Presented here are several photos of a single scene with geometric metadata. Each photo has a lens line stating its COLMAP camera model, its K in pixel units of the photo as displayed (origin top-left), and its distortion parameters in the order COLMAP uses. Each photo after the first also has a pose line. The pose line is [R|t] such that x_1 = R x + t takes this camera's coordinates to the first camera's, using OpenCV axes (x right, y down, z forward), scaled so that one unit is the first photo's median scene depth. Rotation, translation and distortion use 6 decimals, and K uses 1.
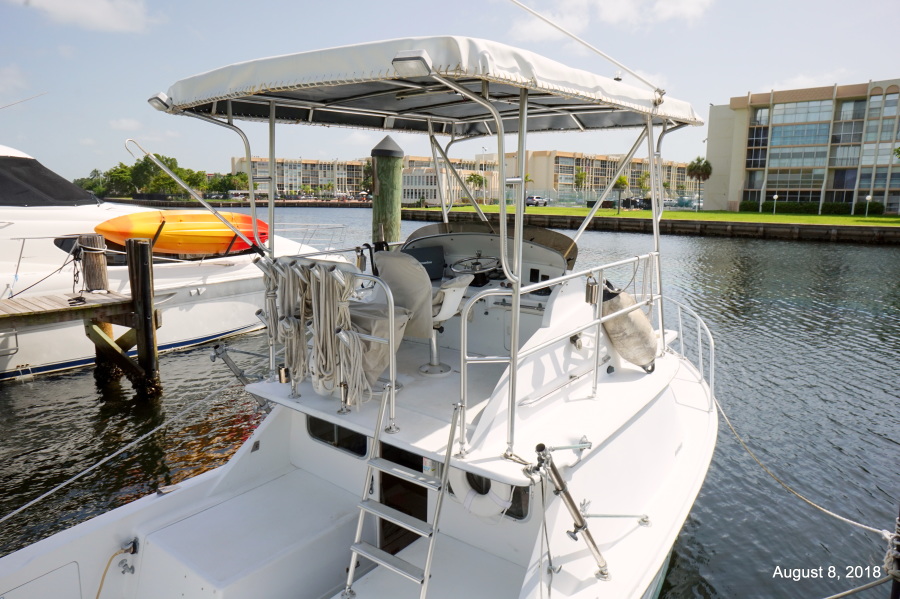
lens RADIAL K [[613.8, 0, 449.1], [0, 613.8, 291.9], [0, 0, 1]] dist [-0.073399, 0.100152]
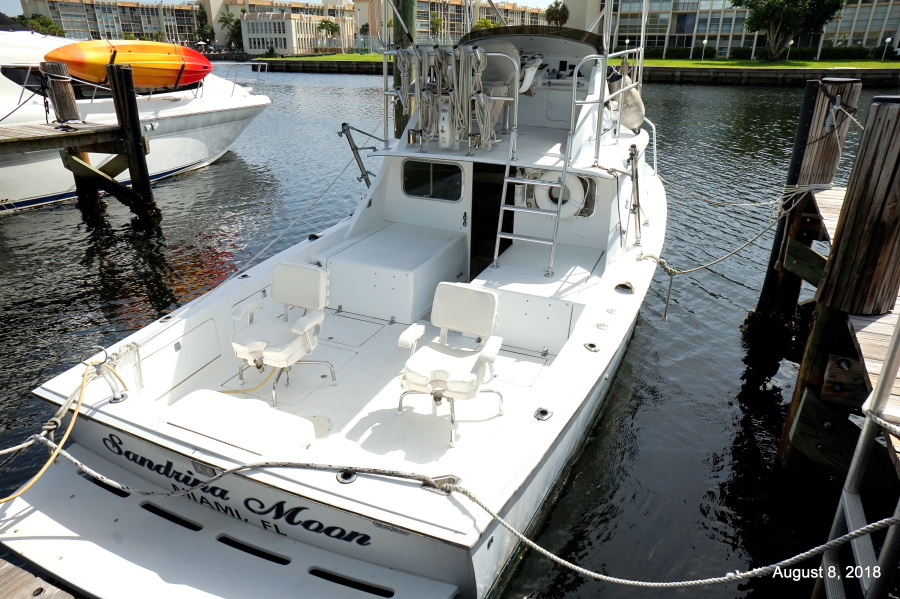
lens RADIAL K [[613.8, 0, 449.1], [0, 613.8, 291.9], [0, 0, 1]] dist [-0.073399, 0.100152]
pose [[0.971873, -0.093903, 0.215976, -0.208011], [0.042521, 0.971964, 0.231253, 0.064928], [-0.231636, -0.215565, 0.948618, -0.160181]]
